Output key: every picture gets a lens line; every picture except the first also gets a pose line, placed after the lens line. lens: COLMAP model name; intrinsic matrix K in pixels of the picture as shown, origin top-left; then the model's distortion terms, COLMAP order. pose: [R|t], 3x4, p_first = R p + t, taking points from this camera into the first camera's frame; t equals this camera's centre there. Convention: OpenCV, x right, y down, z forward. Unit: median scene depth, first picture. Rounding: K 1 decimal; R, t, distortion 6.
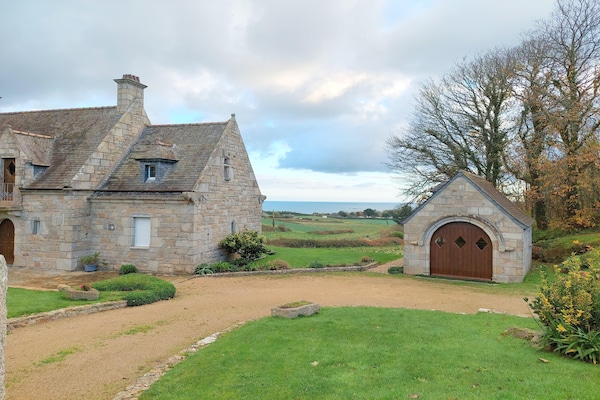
lens RADIAL K [[424.8, 0, 300.0], [0, 424.8, 200.0], [0, 0, 1]] dist [0.071103, -0.077219]
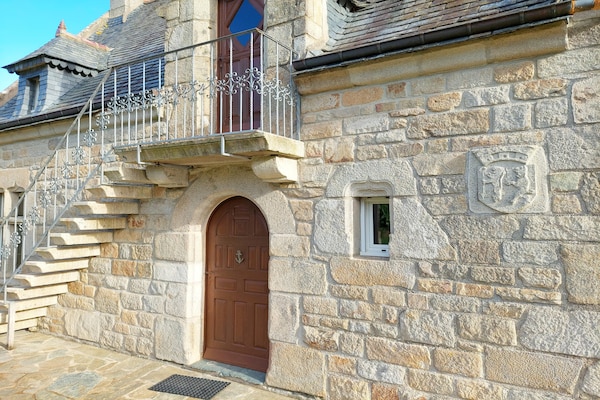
lens RADIAL K [[427.4, 0, 302.3], [0, 427.4, 205.4], [0, 0, 1]] dist [0.088792, -0.087249]
pose [[0.970793, -0.014840, -0.239460, -0.586027], [0.008133, 0.999547, -0.028974, 0.057916], [0.239782, 0.026180, 0.970474, 0.764638]]
